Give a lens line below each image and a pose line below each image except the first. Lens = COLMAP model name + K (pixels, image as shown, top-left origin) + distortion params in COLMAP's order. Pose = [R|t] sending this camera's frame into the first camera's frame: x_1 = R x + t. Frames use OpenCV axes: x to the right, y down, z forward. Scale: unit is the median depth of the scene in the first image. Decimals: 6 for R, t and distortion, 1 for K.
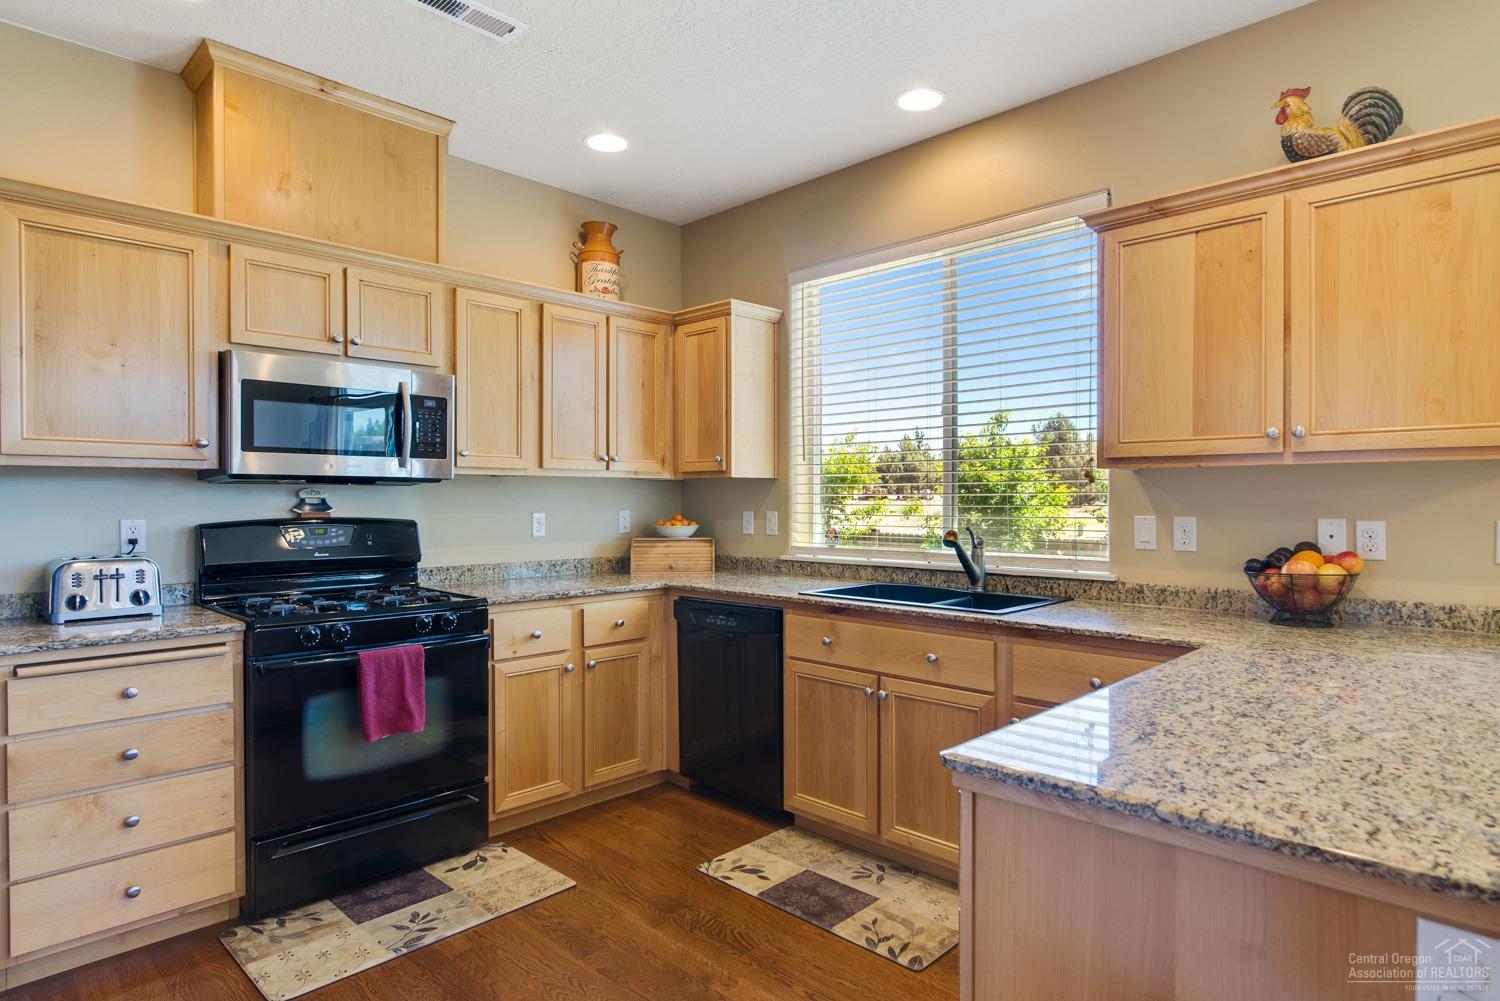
lens RADIAL K [[816.8, 0, 751.6], [0, 816.8, 505.6], [0, 0, 1]] dist [-0.024669, -0.000390]
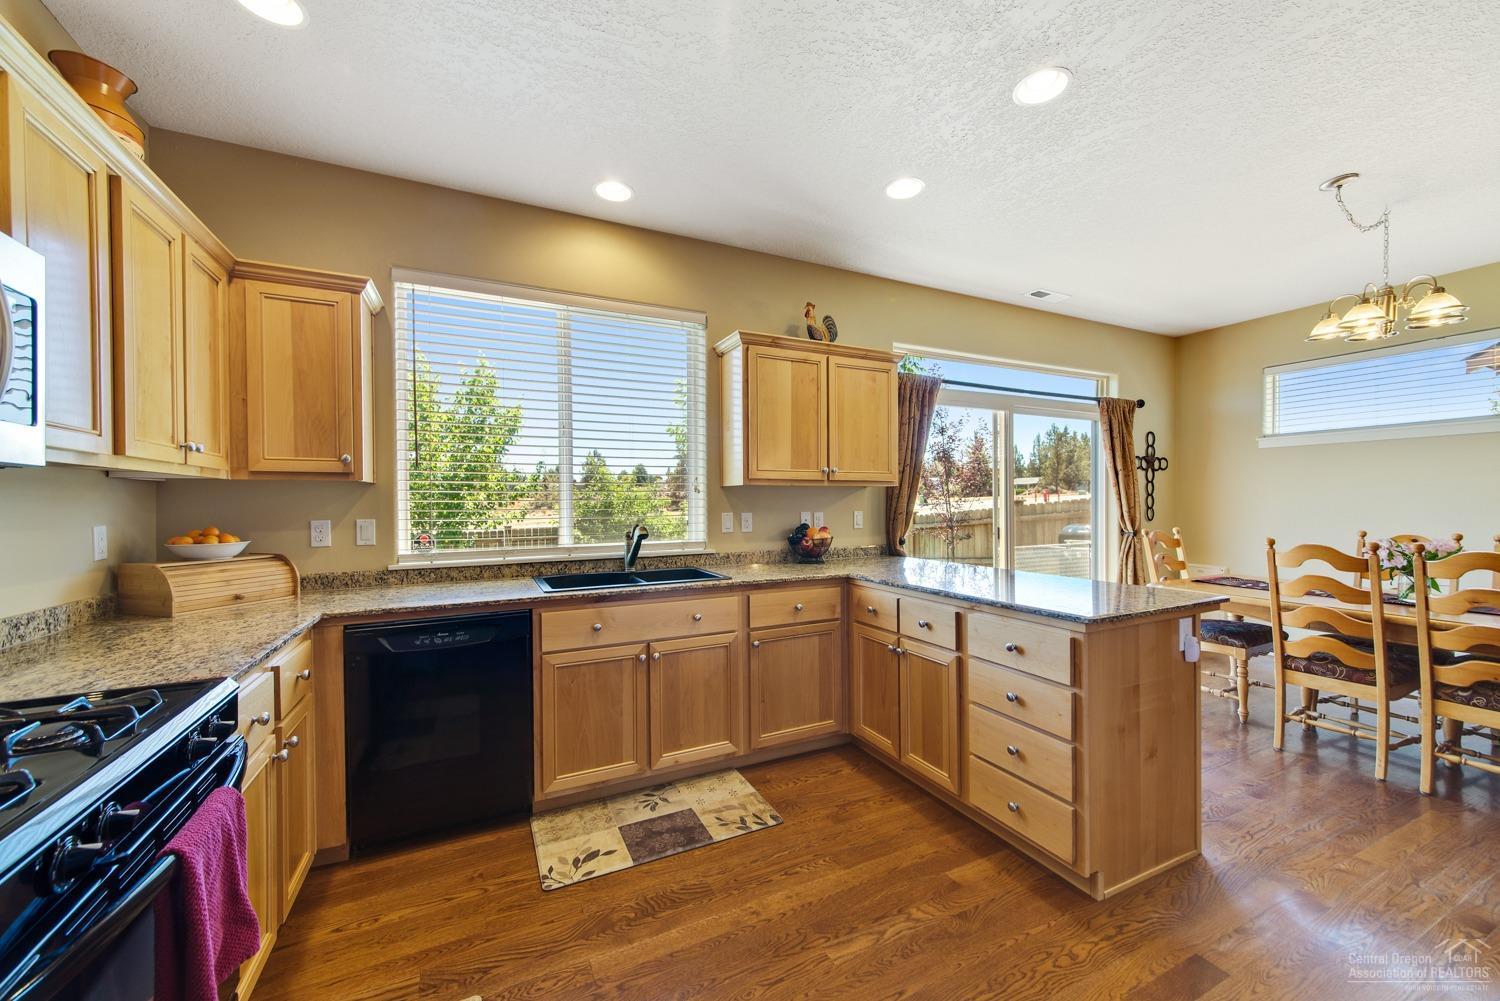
lens RADIAL K [[607.7, 0, 700.1], [0, 607.7, 501.3], [0, 0, 1]] dist [0.001135, -0.000533]
pose [[0.331871, -0.002226, 0.943322, -0.704969], [0.012609, 0.999918, -0.002076, -0.009325], [-0.943241, 0.012583, 0.331872, 0.602330]]
